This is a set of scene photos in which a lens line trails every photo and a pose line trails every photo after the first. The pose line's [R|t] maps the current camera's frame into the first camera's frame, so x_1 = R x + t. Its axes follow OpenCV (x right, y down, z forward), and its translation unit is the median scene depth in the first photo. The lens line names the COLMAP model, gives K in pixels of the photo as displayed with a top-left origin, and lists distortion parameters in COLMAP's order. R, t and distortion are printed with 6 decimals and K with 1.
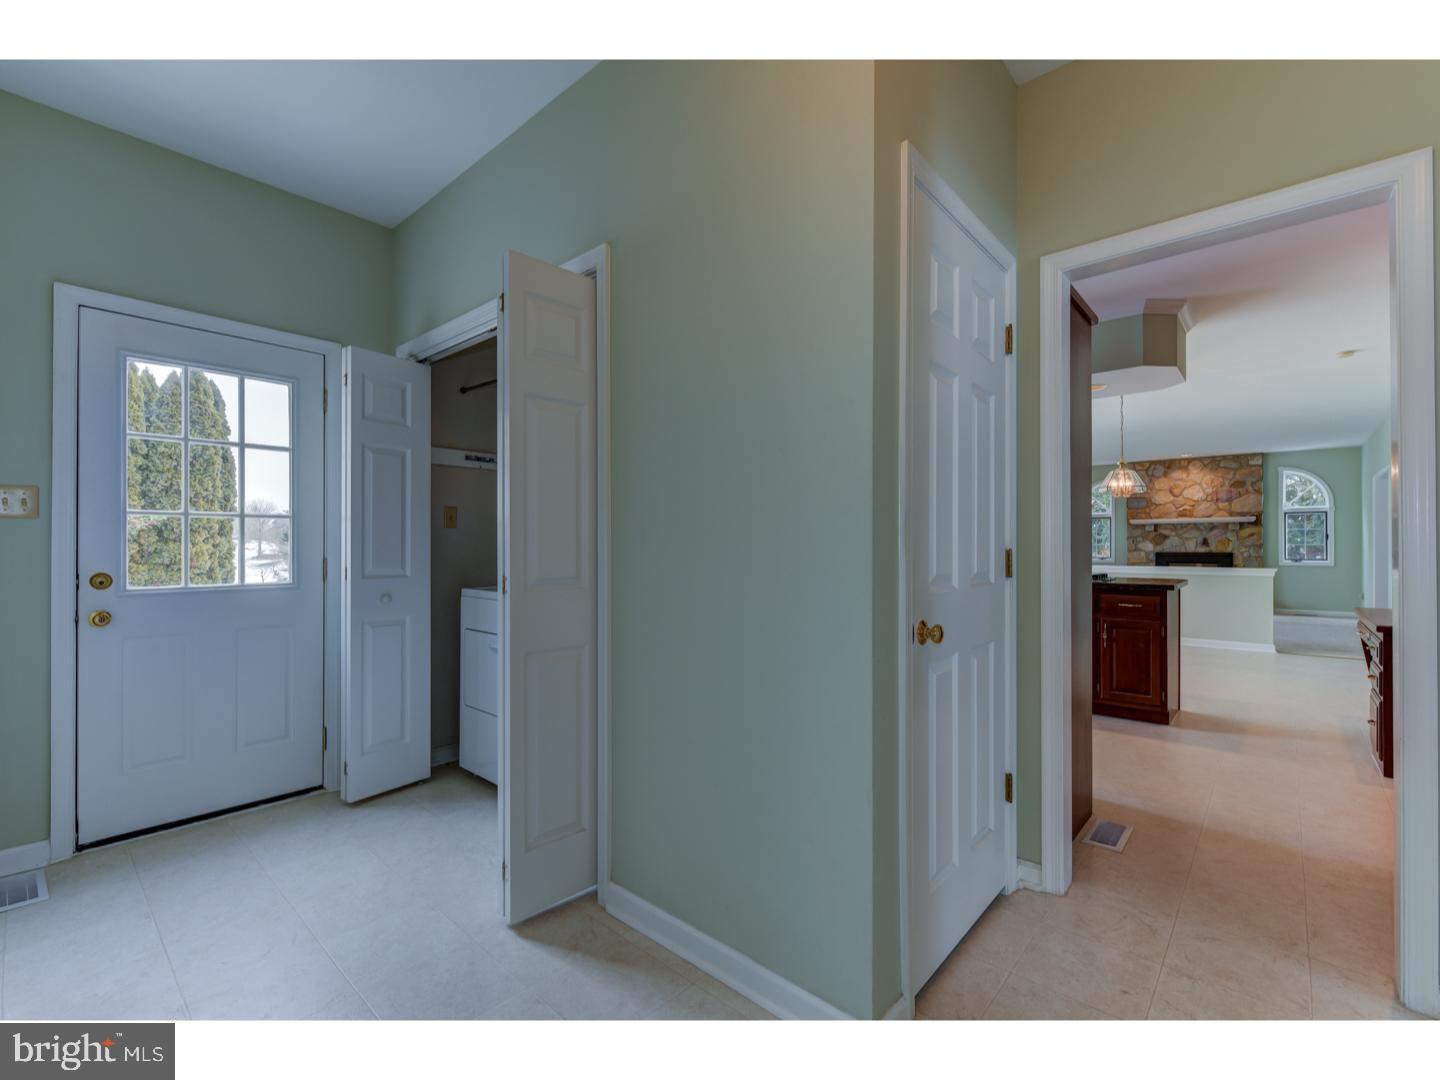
lens RADIAL K [[631.1, 0, 727.2], [0, 631.1, 544.1], [0, 0, 1]] dist [0.002291, -0.000195]
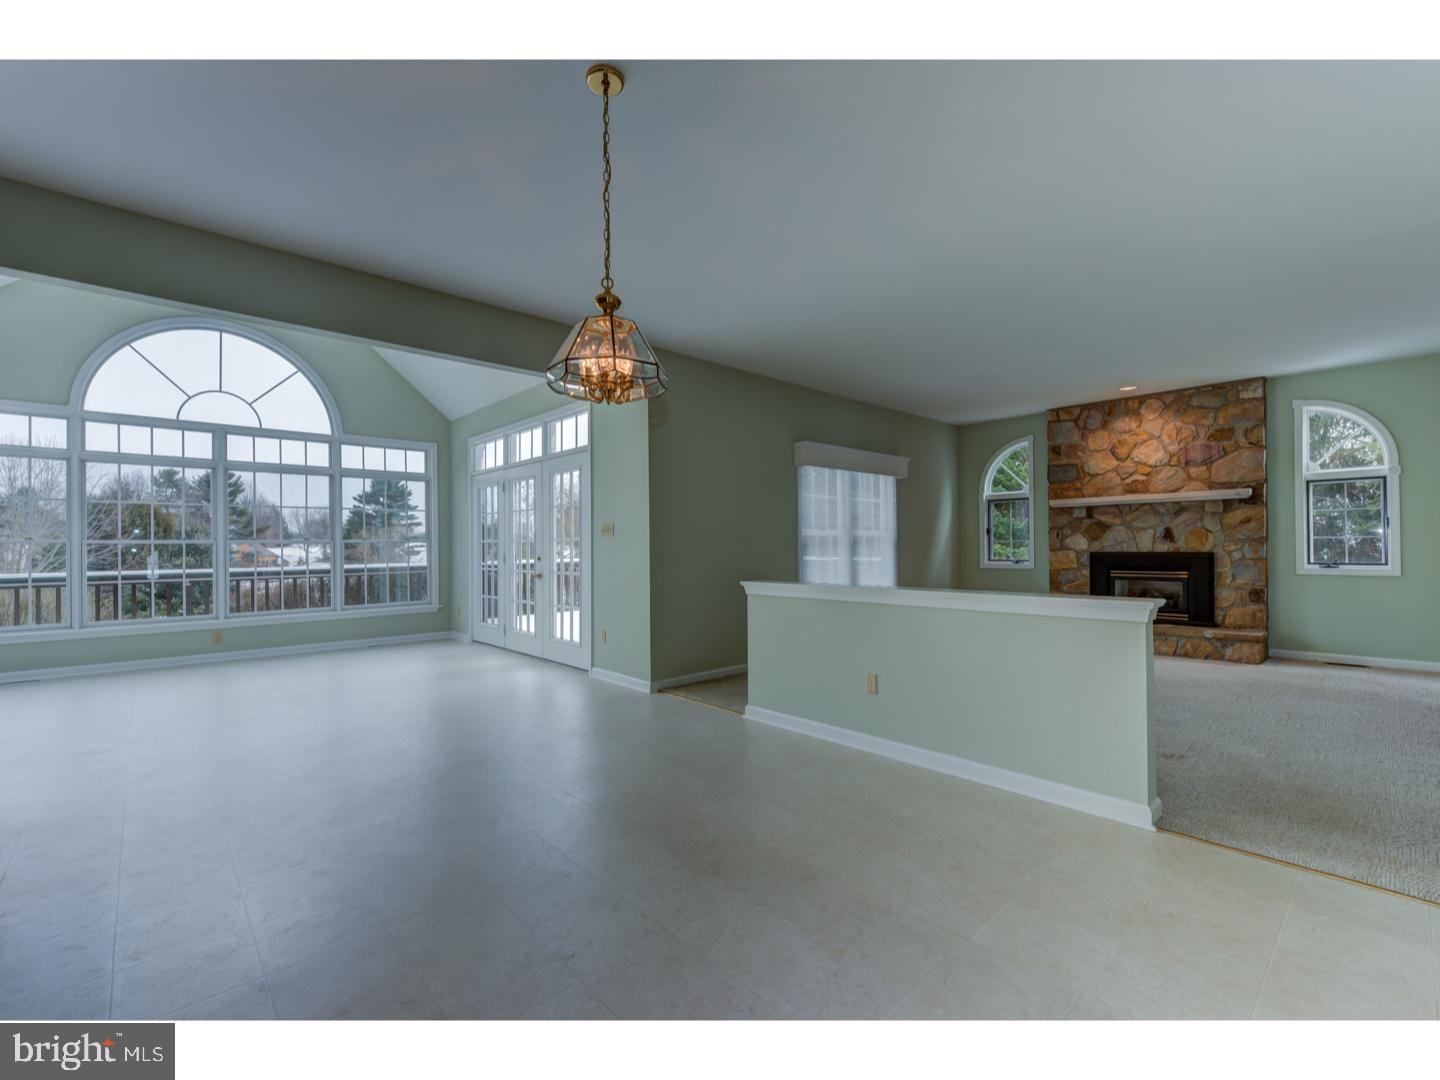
lens RADIAL K [[631.1, 0, 714.3], [0, 631.1, 539.5], [0, 0, 1]] dist [0.002291, -0.000195]
pose [[0.994610, -0.009027, -0.103295, 0.392456], [0.008408, 0.999944, -0.006432, 0.001670], [0.103347, 0.005529, 0.994630, 0.364444]]
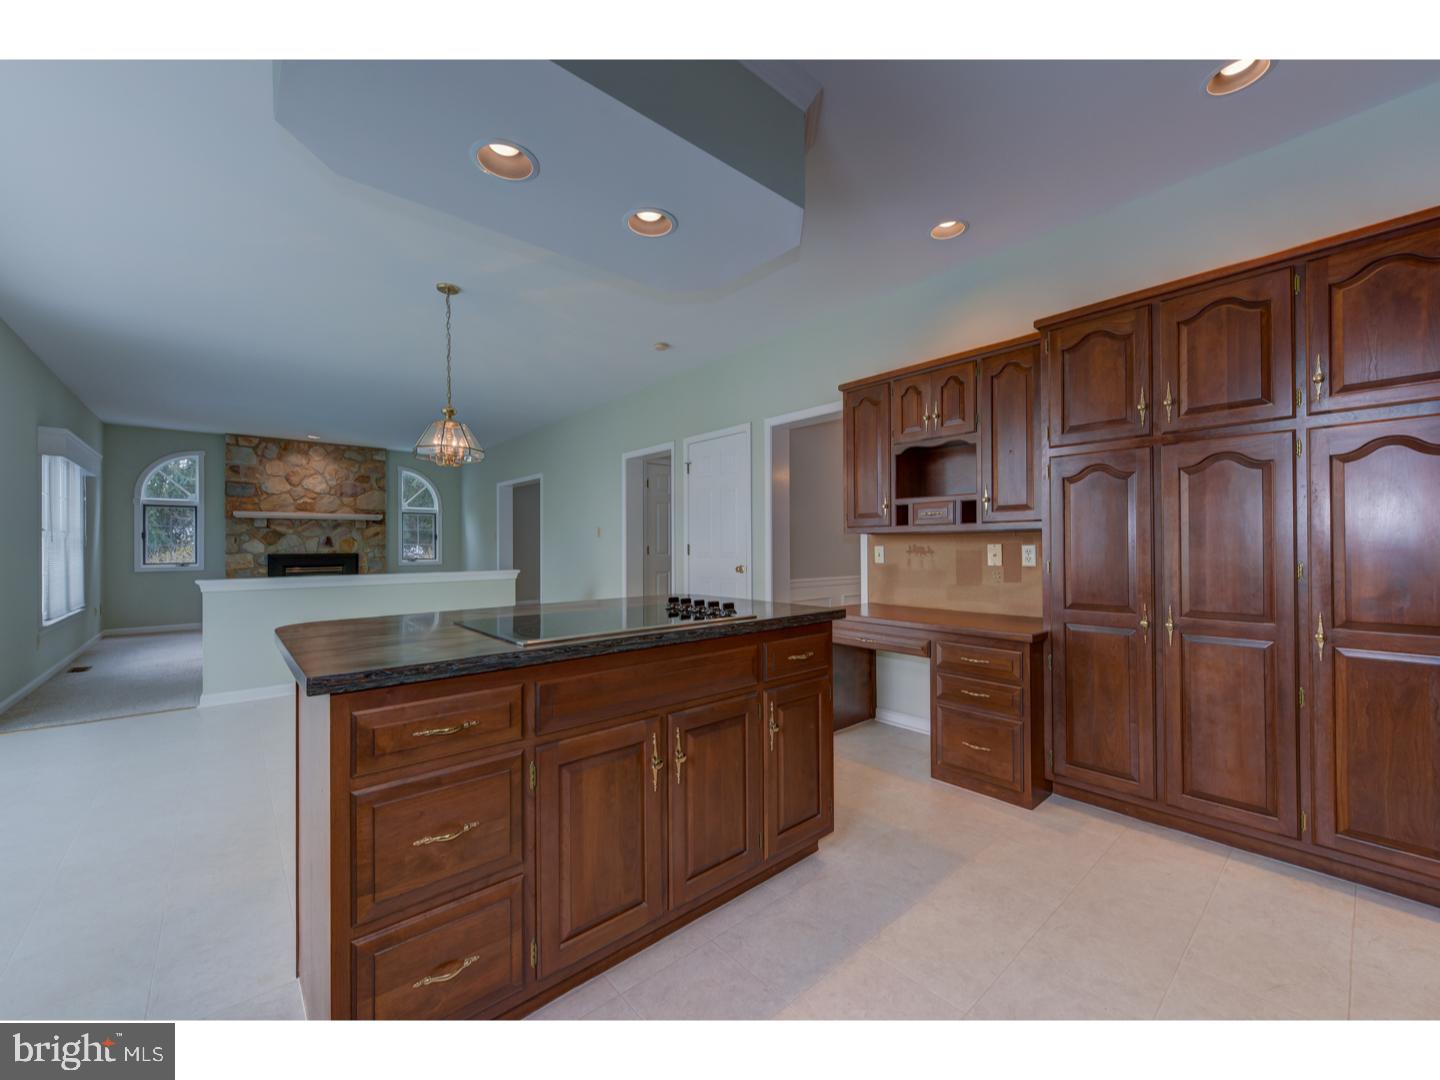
lens RADIAL K [[566.4, 0, 710.9], [0, 566.4, 543.6], [0, 0, 1]] dist [0.012484, 0.000107]
pose [[0.146594, 0.003366, 0.989191, 0.060704], [0.000029, 0.999994, -0.003408, 0.002226], [-0.989197, 0.000528, 0.146593, 0.366382]]
